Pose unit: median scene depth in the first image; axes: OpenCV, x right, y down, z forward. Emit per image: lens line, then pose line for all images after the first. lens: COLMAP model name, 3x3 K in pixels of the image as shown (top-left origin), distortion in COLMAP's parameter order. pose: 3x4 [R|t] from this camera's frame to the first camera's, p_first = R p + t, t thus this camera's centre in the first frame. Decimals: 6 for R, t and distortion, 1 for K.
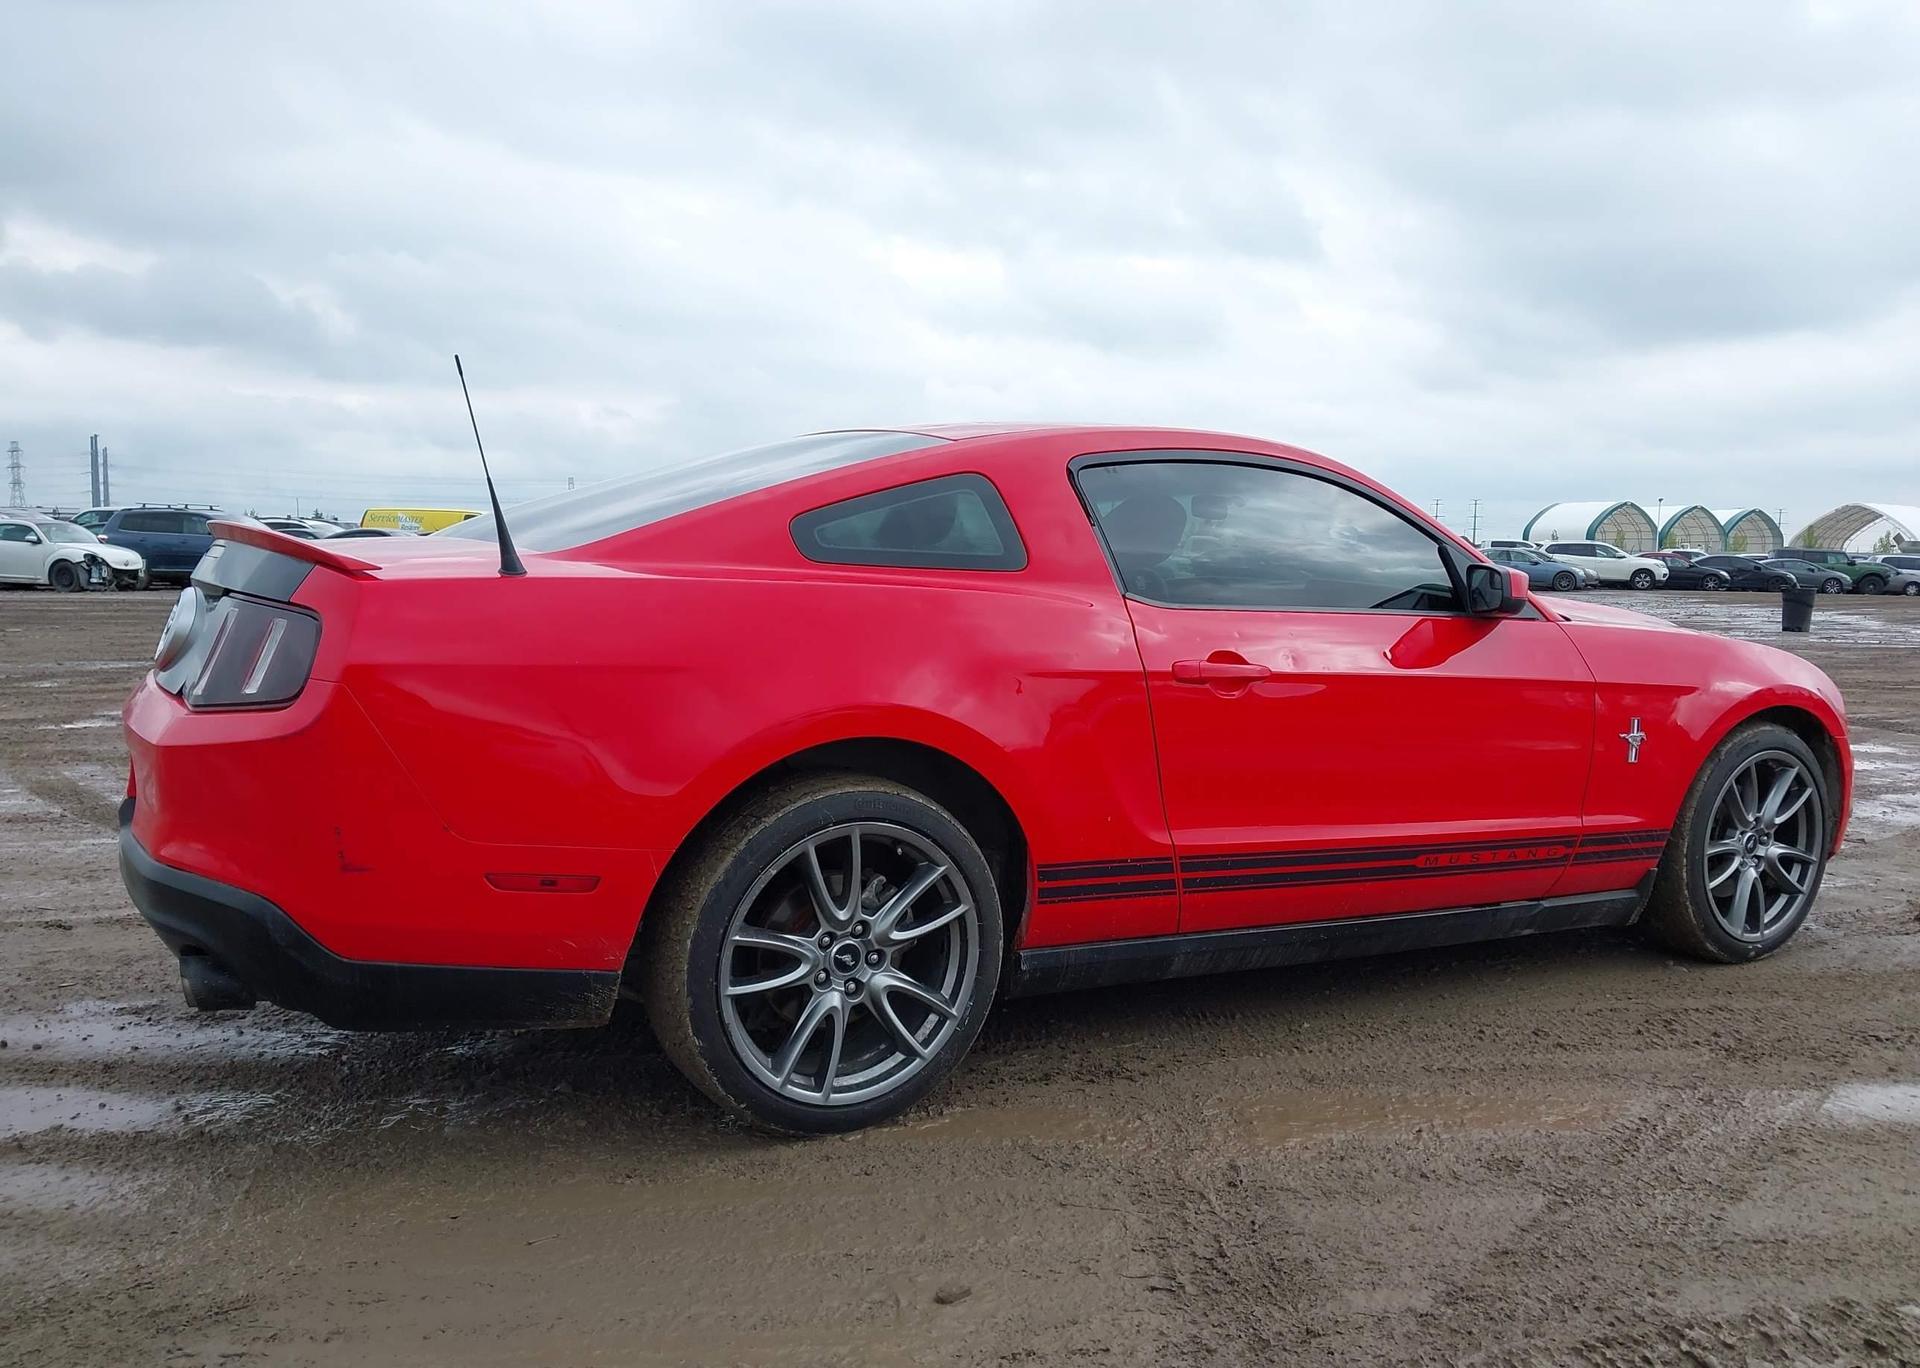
lens RADIAL K [[1551.3, 0, 1000.2], [0, 1551.3, 657.5], [0, 0, 1]] dist [0.063117, -0.078230]
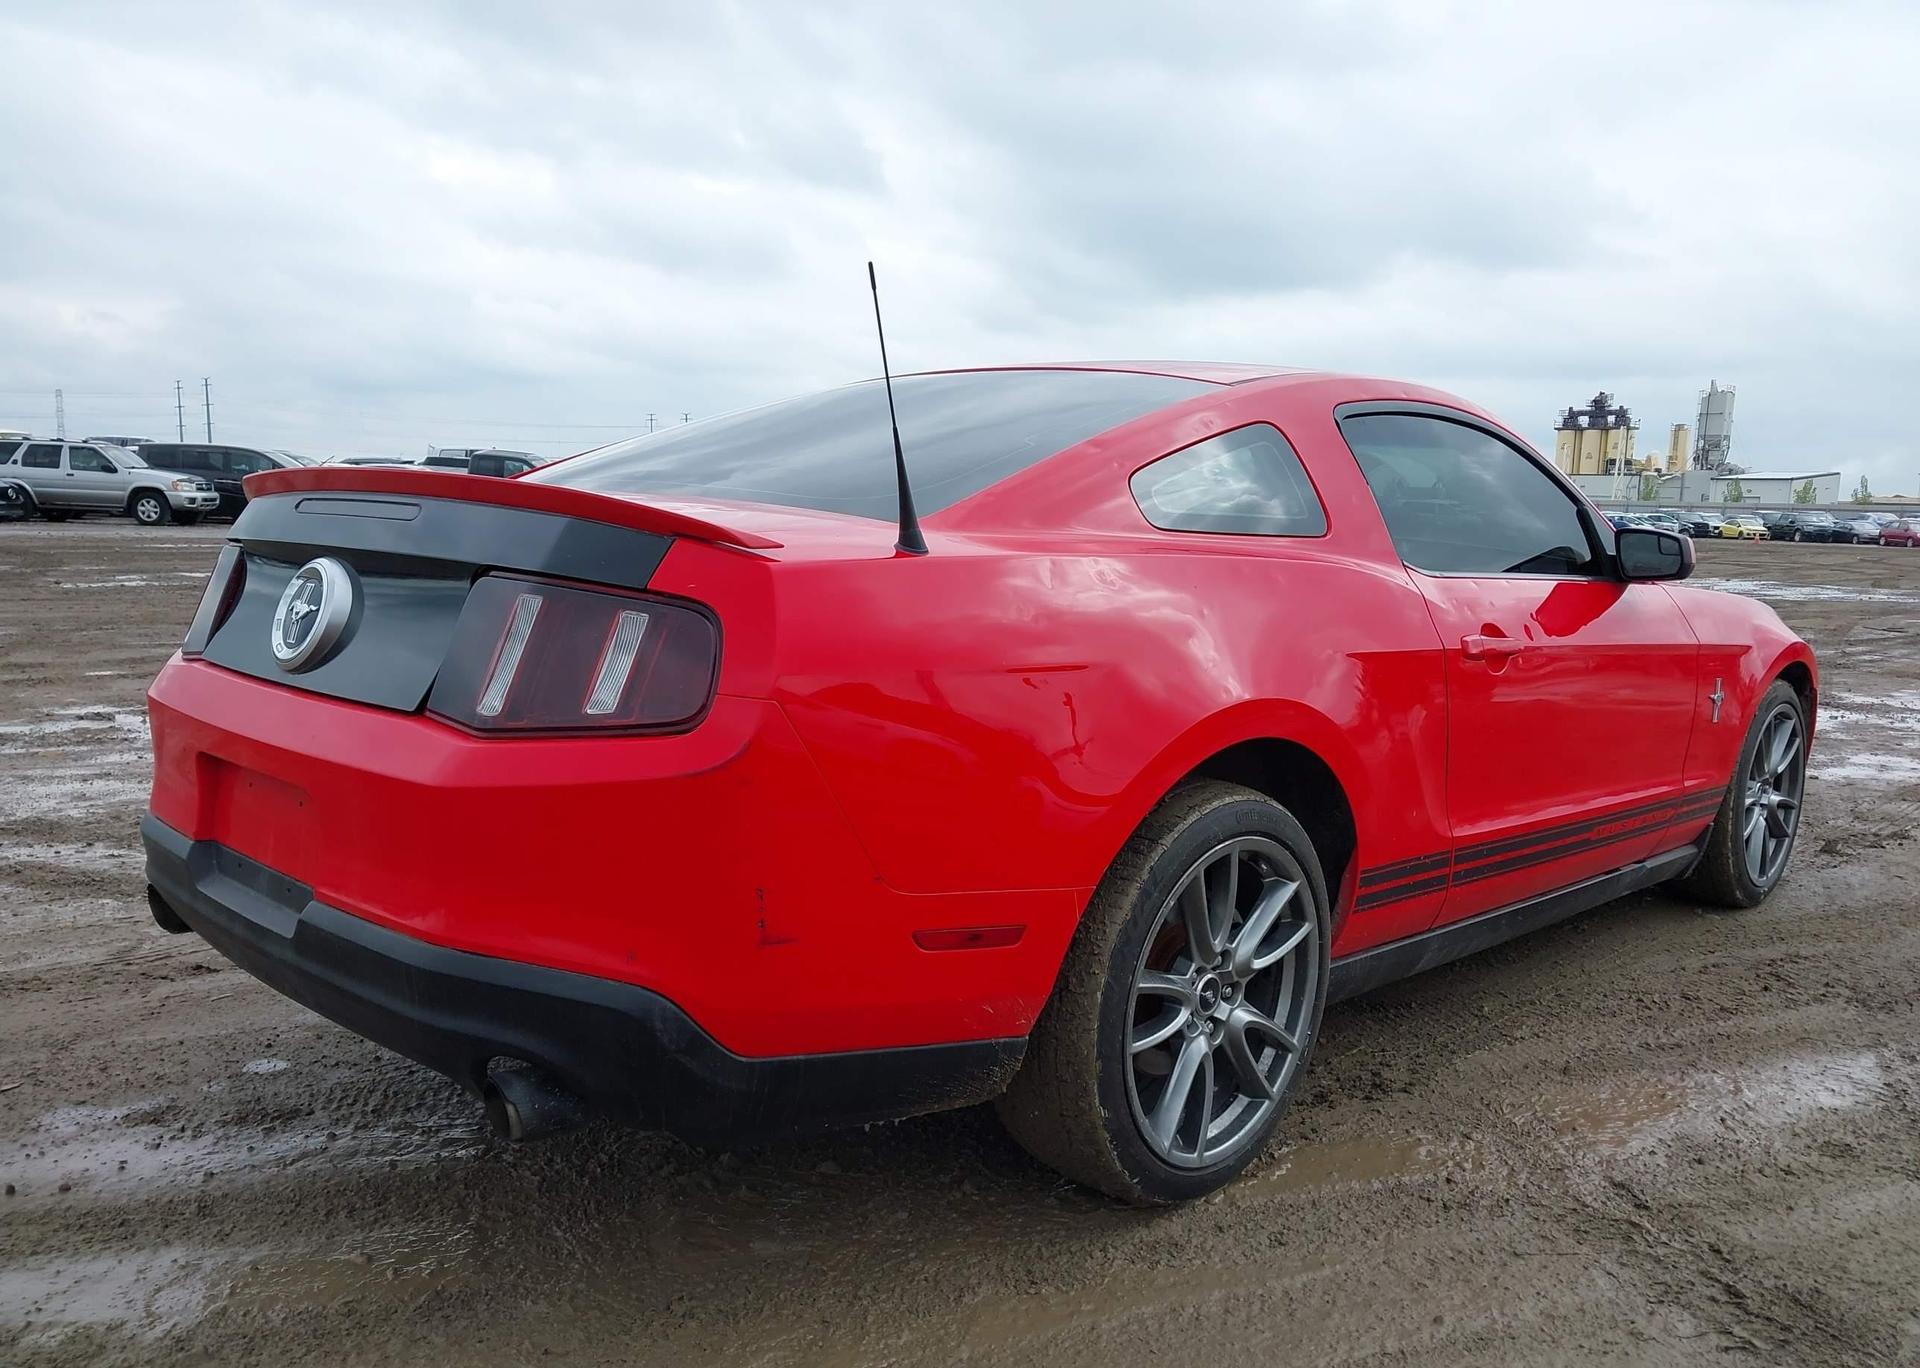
lens RADIAL K [[1551.3, 0, 978.7], [0, 1551.3, 678.3], [0, 0, 1]] dist [0.063117, -0.078230]
pose [[0.960988, -0.022772, 0.275651, -0.345410], [0.007290, 0.998344, 0.057059, -0.023269], [-0.276494, -0.052824, 0.959563, 0.167554]]
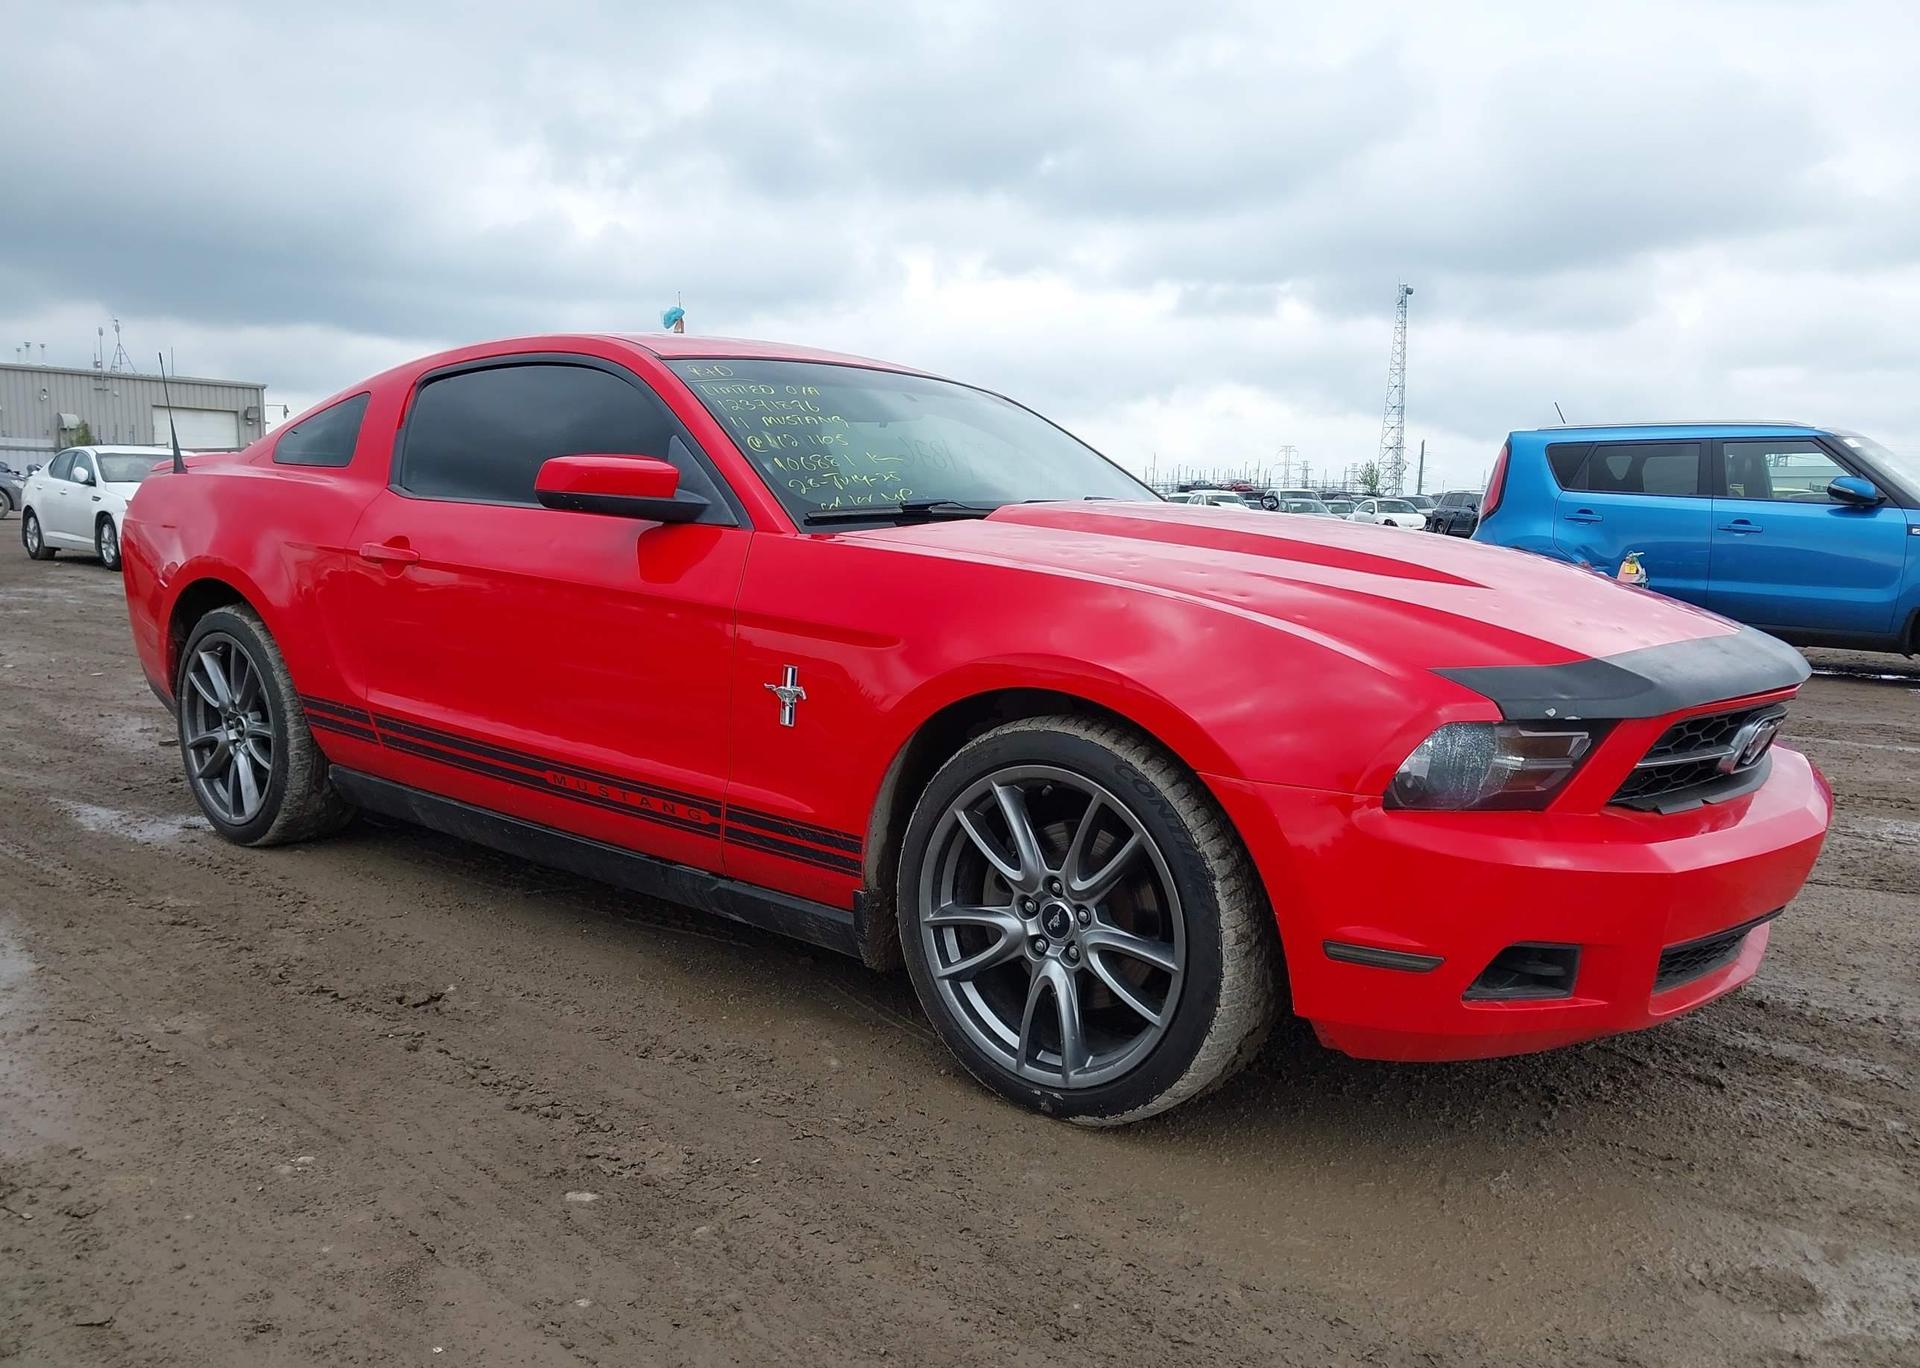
lens RADIAL K [[1551.3, 0, 956.9], [0, 1551.3, 675.8], [0, 0, 1]] dist [0.063117, -0.078230]
pose [[0.332942, 0.095463, -0.938103, 1.163442], [-0.080501, 0.994108, 0.072591, -0.016461], [0.939505, 0.051350, 0.338665, 0.864058]]
